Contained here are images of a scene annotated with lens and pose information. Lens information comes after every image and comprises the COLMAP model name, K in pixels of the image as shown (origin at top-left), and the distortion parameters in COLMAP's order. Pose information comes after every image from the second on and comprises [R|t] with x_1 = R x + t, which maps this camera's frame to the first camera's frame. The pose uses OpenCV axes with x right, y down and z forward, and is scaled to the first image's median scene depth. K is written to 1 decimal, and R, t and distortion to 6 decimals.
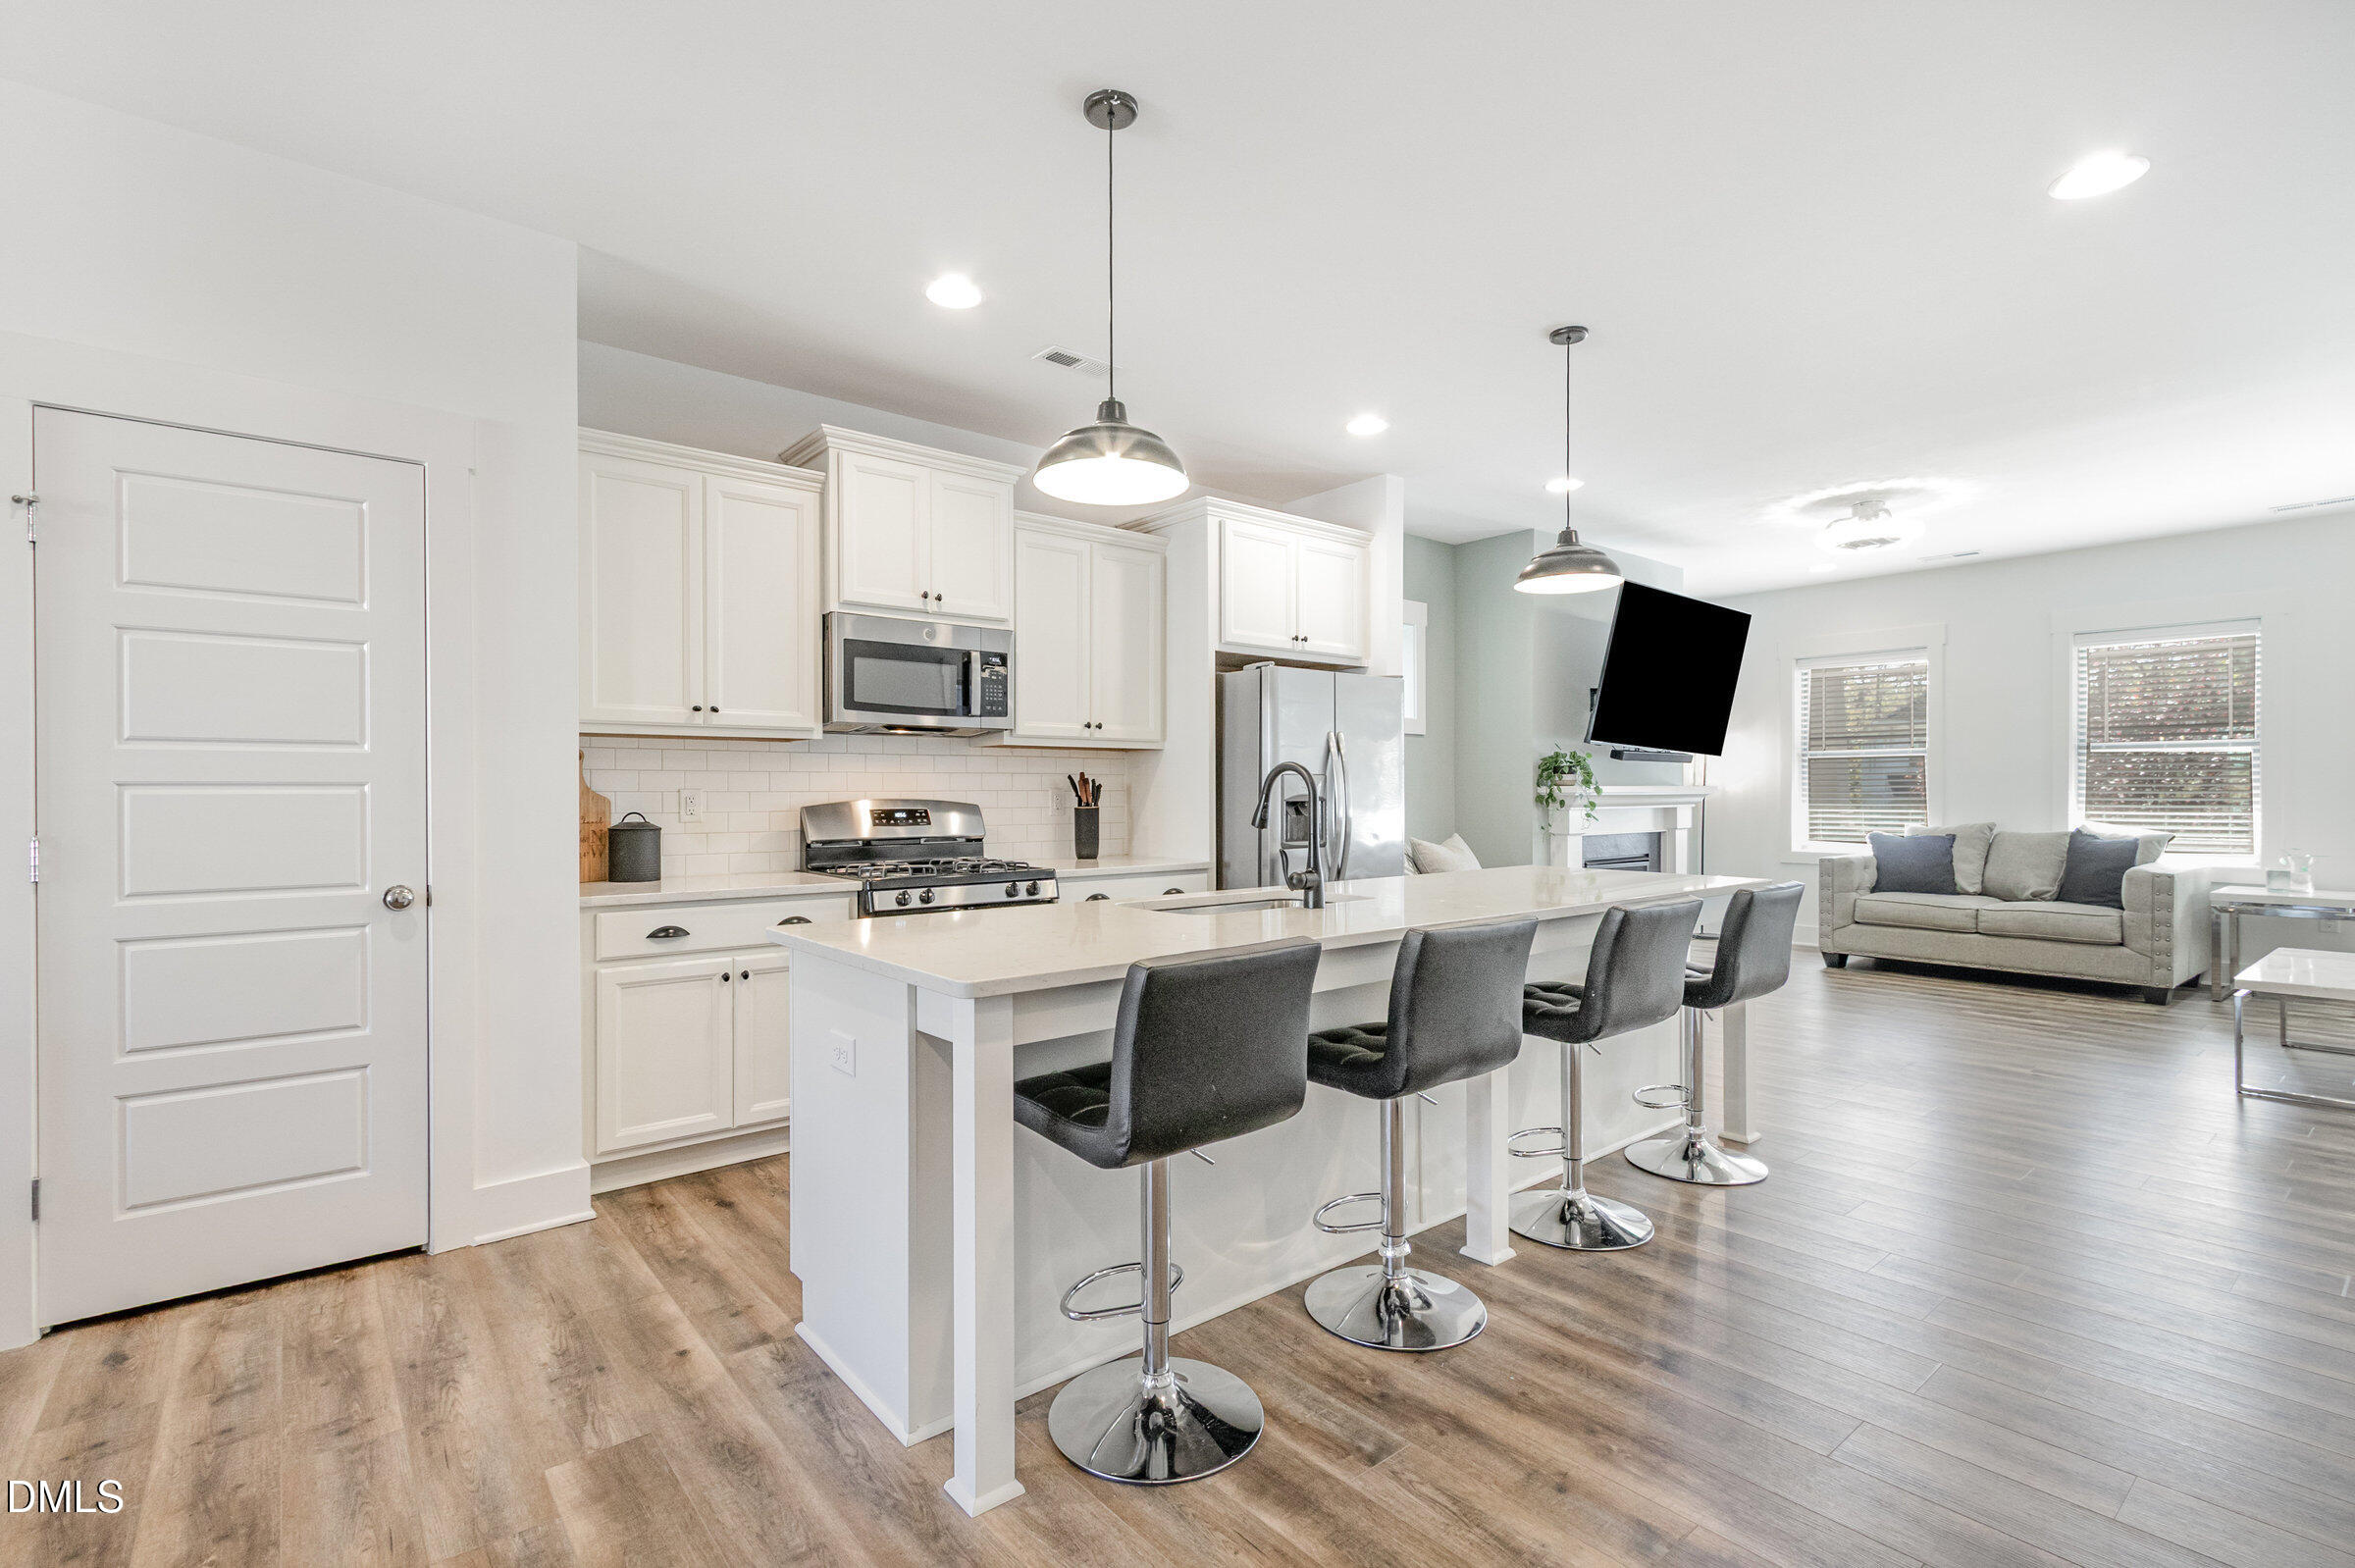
lens RADIAL K [[1088.7, 0, 1161.3], [0, 1088.7, 792.7], [0, 0, 1]] dist [0.005197, -0.003358]
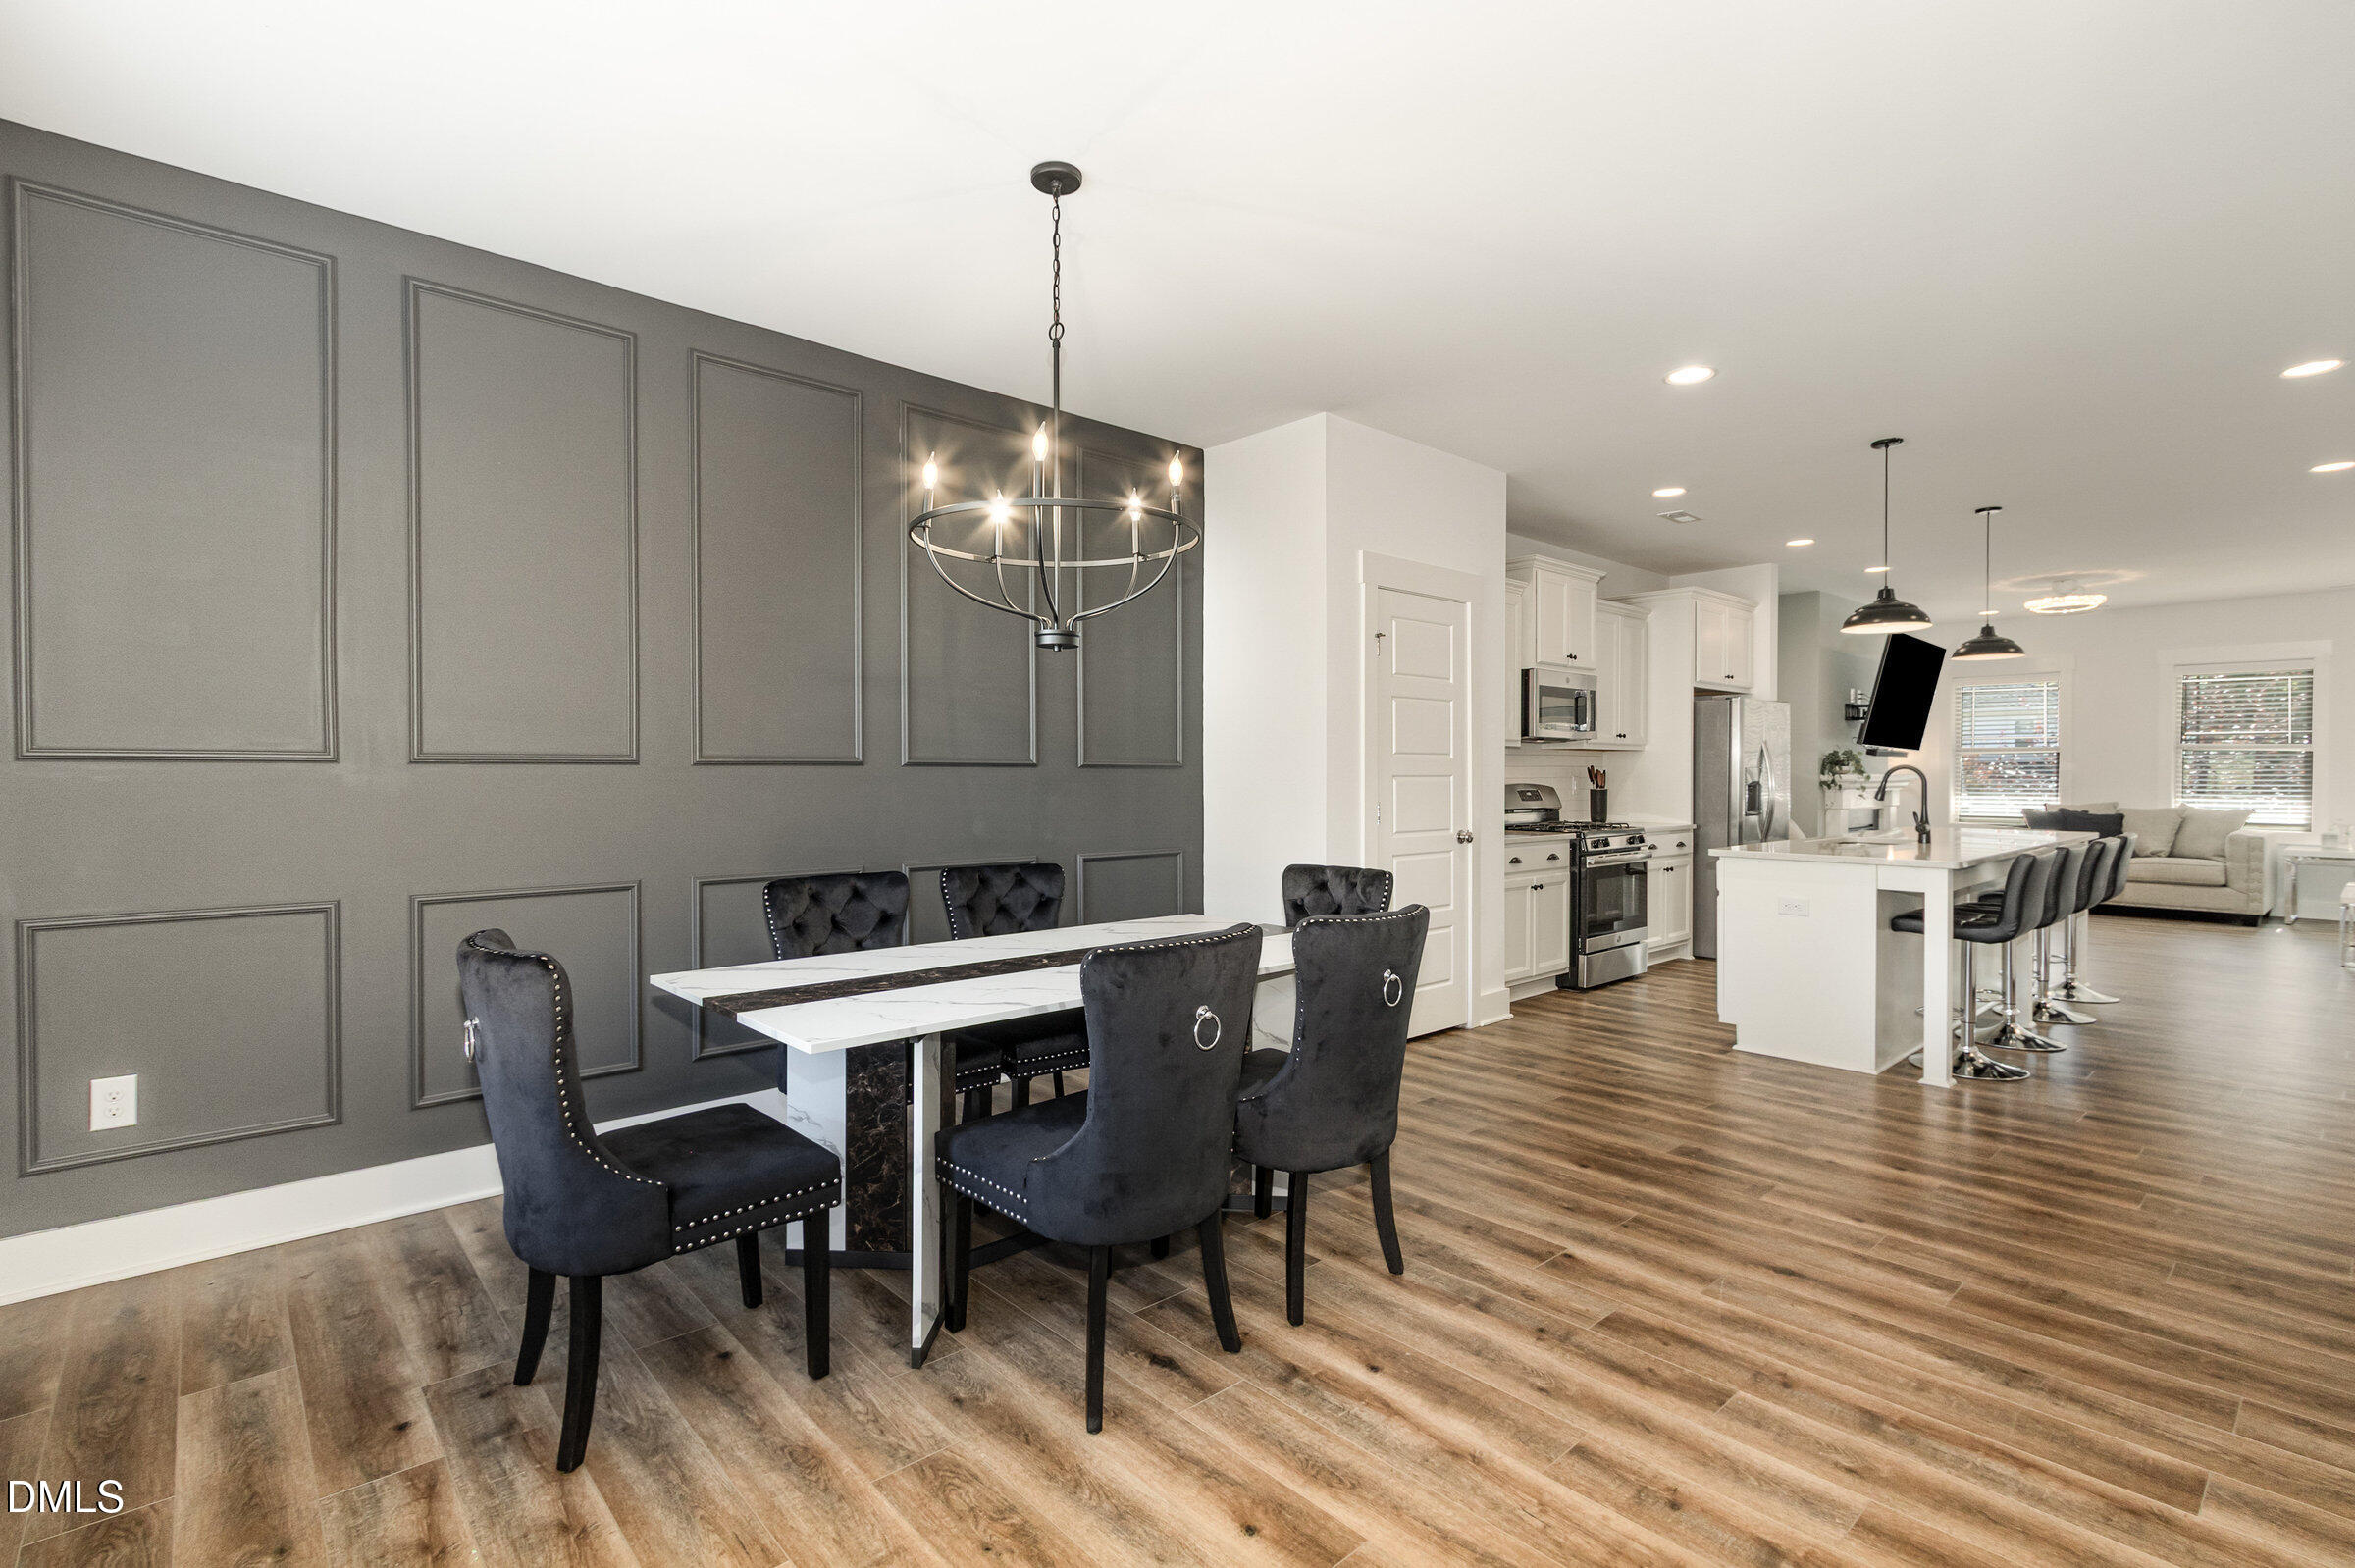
lens RADIAL K [[1088.7, 0, 1164.6], [0, 1088.7, 777.5], [0, 0, 1]] dist [0.005197, -0.003358]
pose [[0.999073, 0.004122, 0.042860, -0.904268], [-0.004348, 0.999977, 0.005197, -0.009318], [-0.042837, -0.005378, 0.999068, -0.591875]]
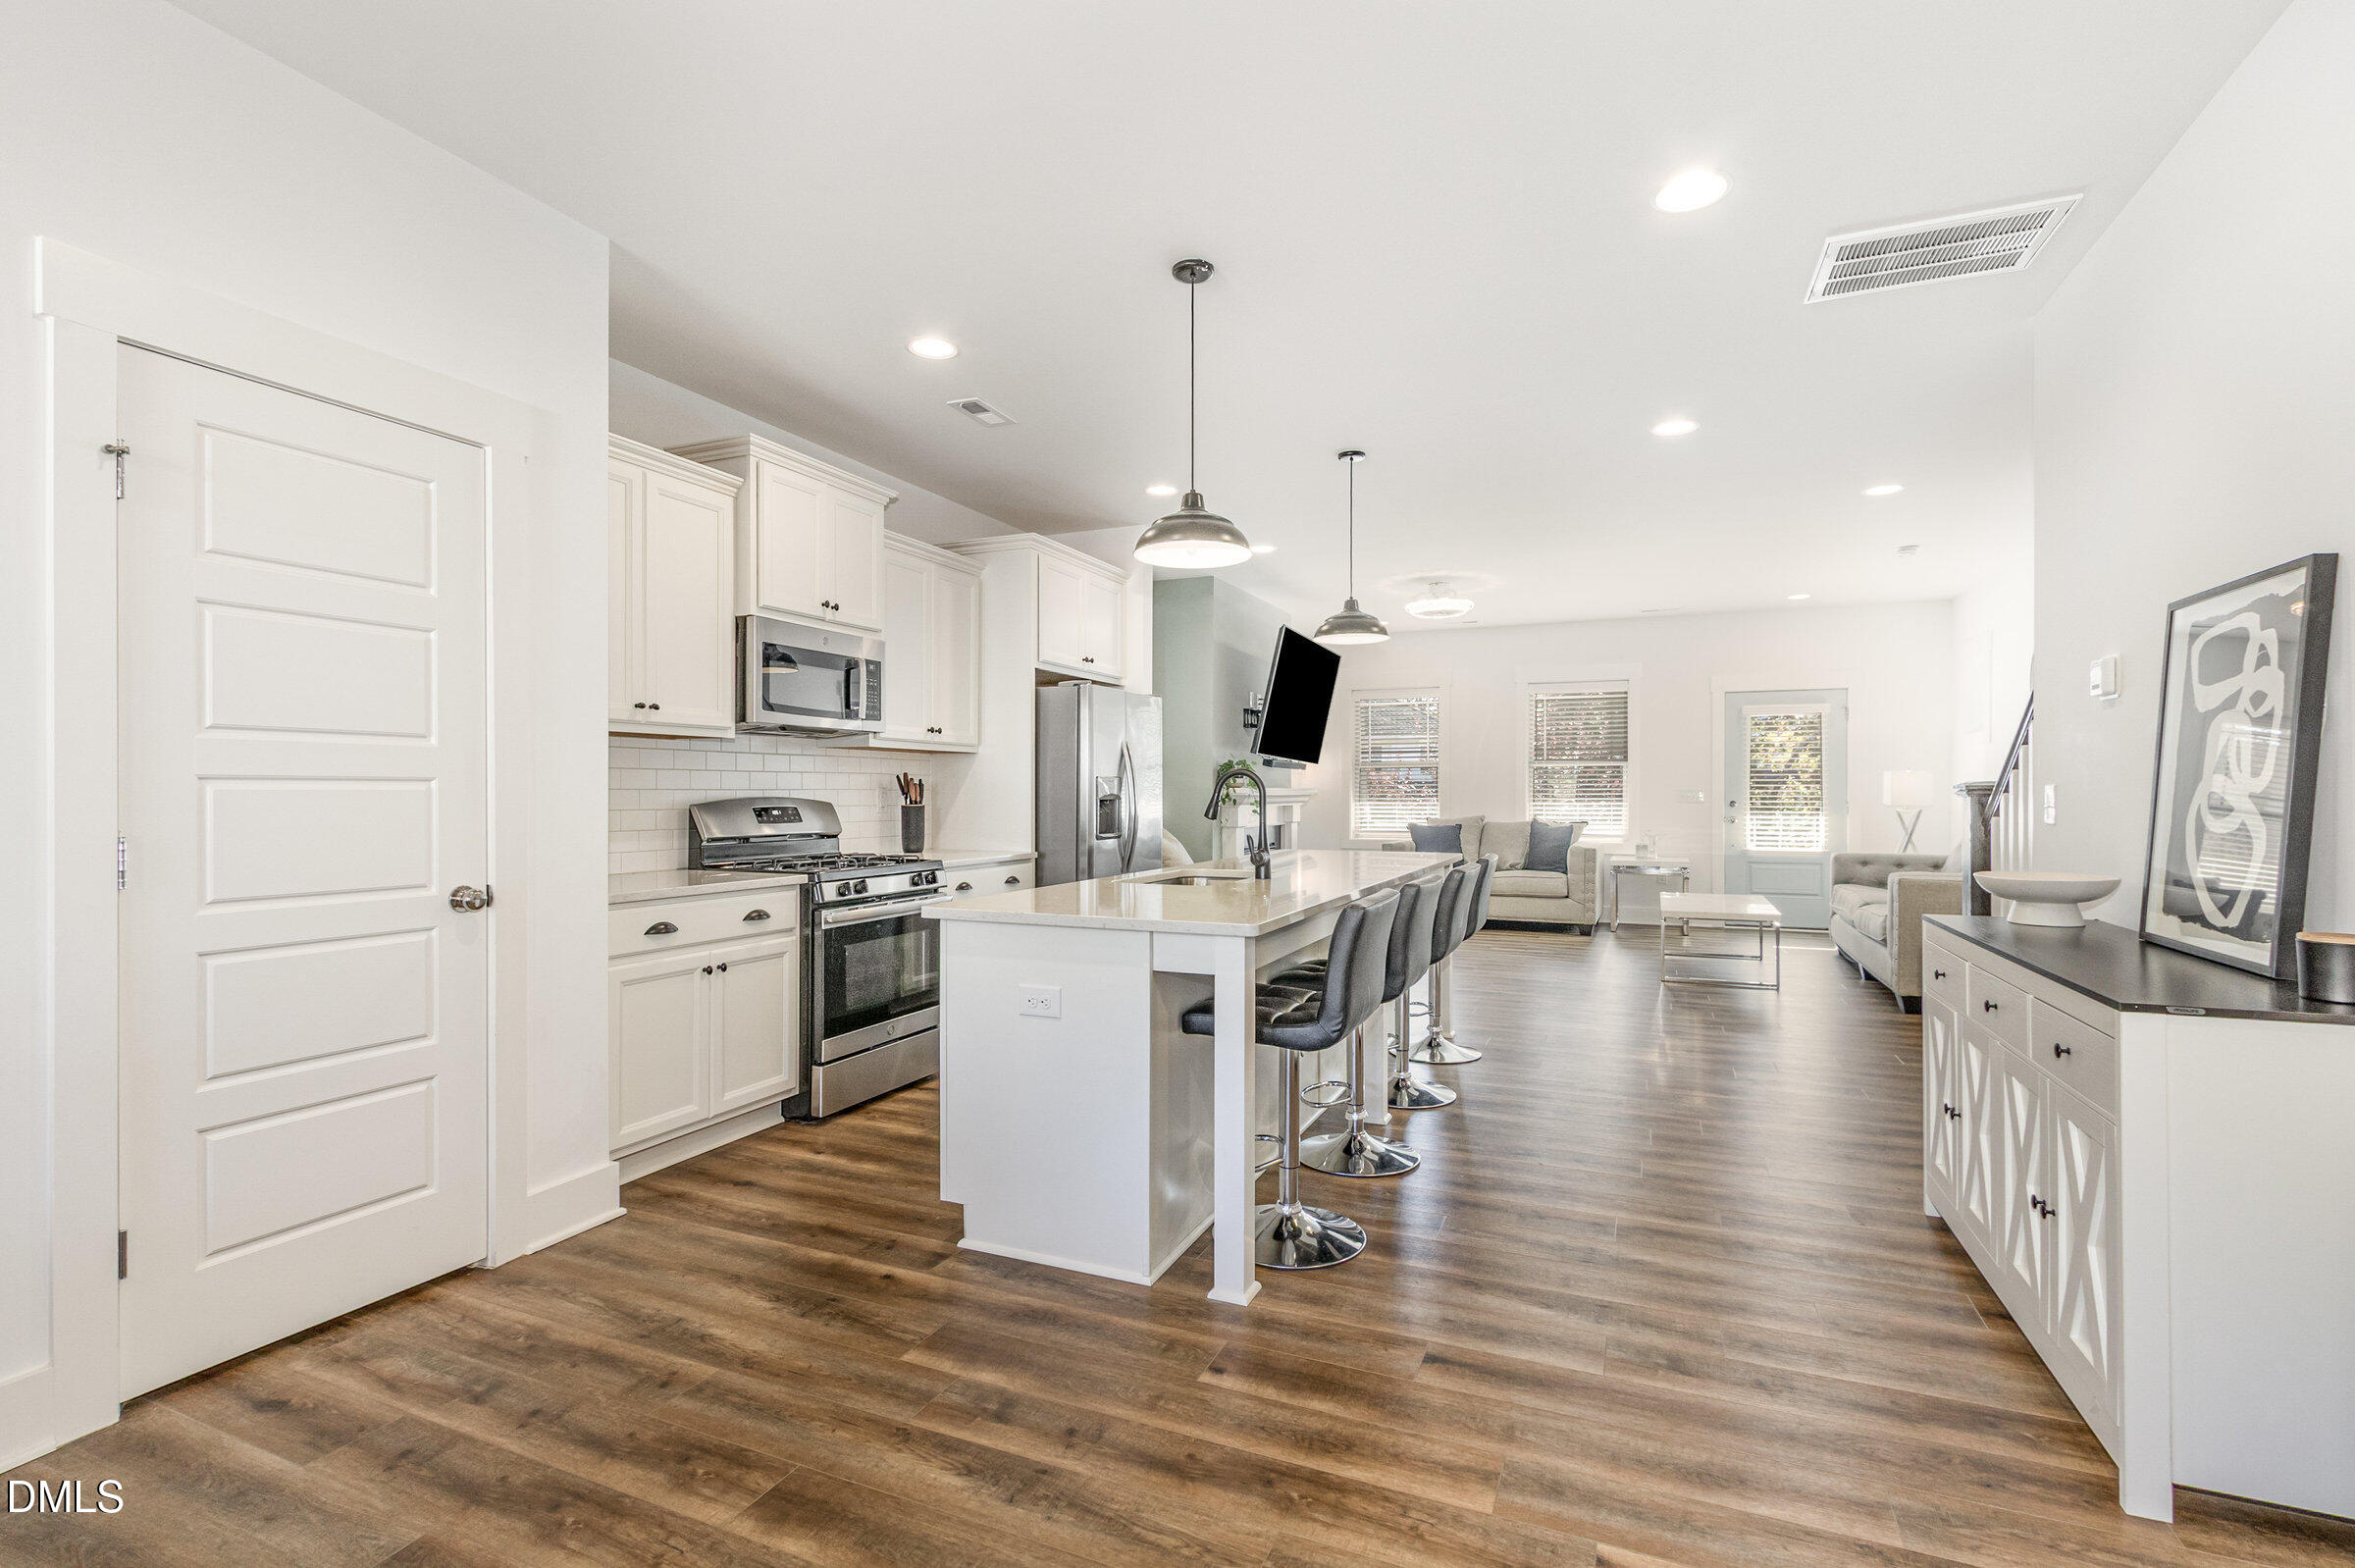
lens RADIAL K [[1088.7, 0, 1172.1], [0, 1088.7, 789.4], [0, 0, 1]] dist [0.005197, -0.003358]
pose [[0.888692, 0.004285, 0.458484, -0.412707], [-0.002331, 0.999986, -0.004827, 0.002636], [-0.458498, 0.003221, 0.888690, -0.094592]]
